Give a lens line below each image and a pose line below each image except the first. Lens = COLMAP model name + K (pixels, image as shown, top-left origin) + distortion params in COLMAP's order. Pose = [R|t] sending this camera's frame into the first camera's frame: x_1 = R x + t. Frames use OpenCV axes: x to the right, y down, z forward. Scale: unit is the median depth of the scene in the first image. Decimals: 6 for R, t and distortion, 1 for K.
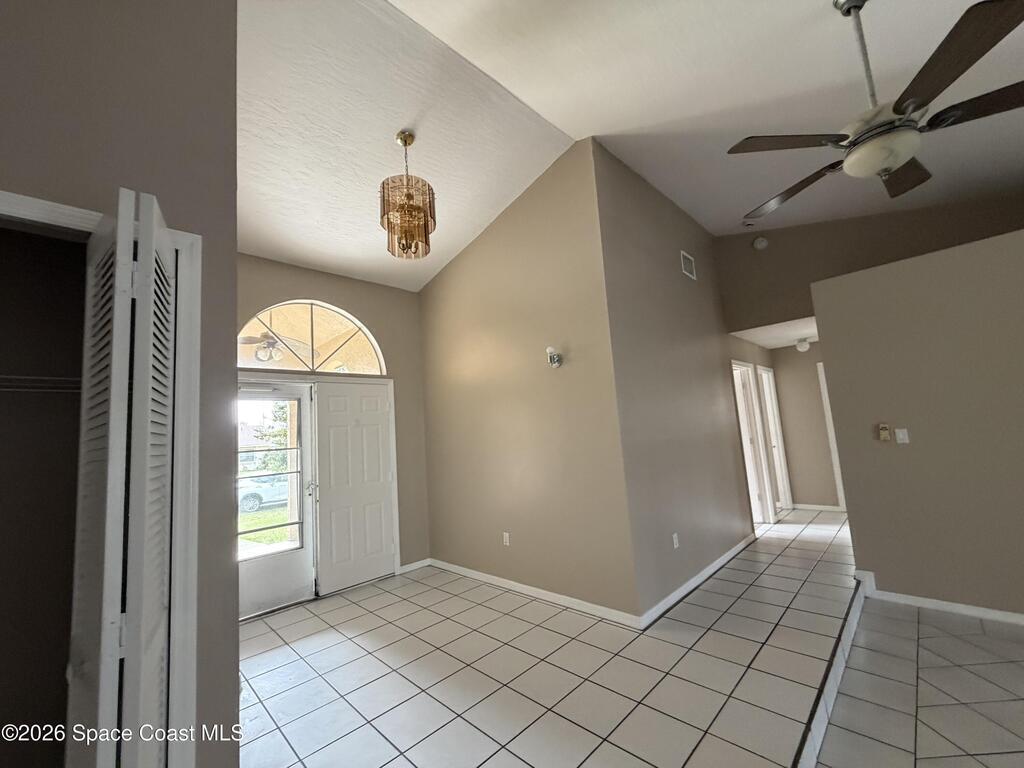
lens RADIAL K [[409.9, 0, 512.0], [0, 409.9, 384.0], [0, 0, 1]] dist [0.000484, 0.000099]
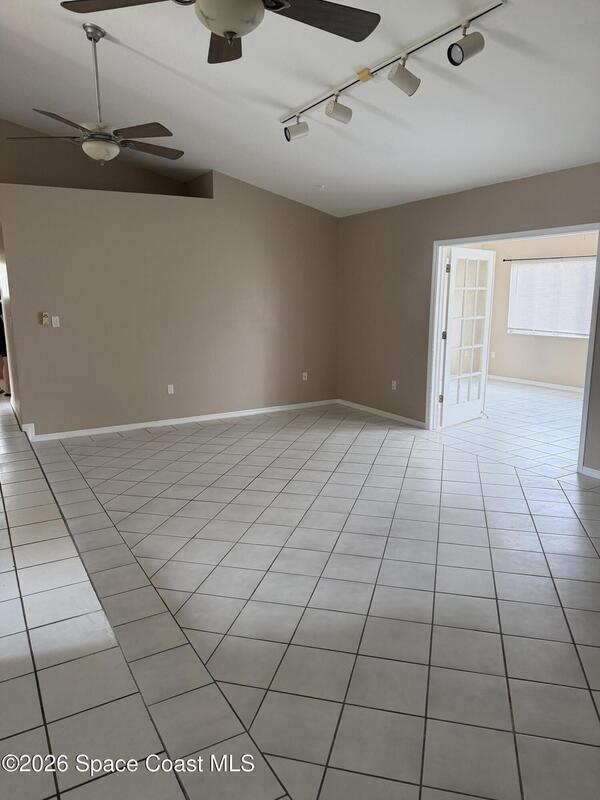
lens RADIAL K [[561.3, 0, 296.8], [0, 561.3, 400.0], [0, 0, 1]] dist [0.112805, -0.159949]
pose [[0.271425, -0.113352, 0.955761, -0.484972], [-0.123242, 0.980772, 0.151317, -0.002070], [-0.954536, -0.158862, 0.252236, -0.202992]]
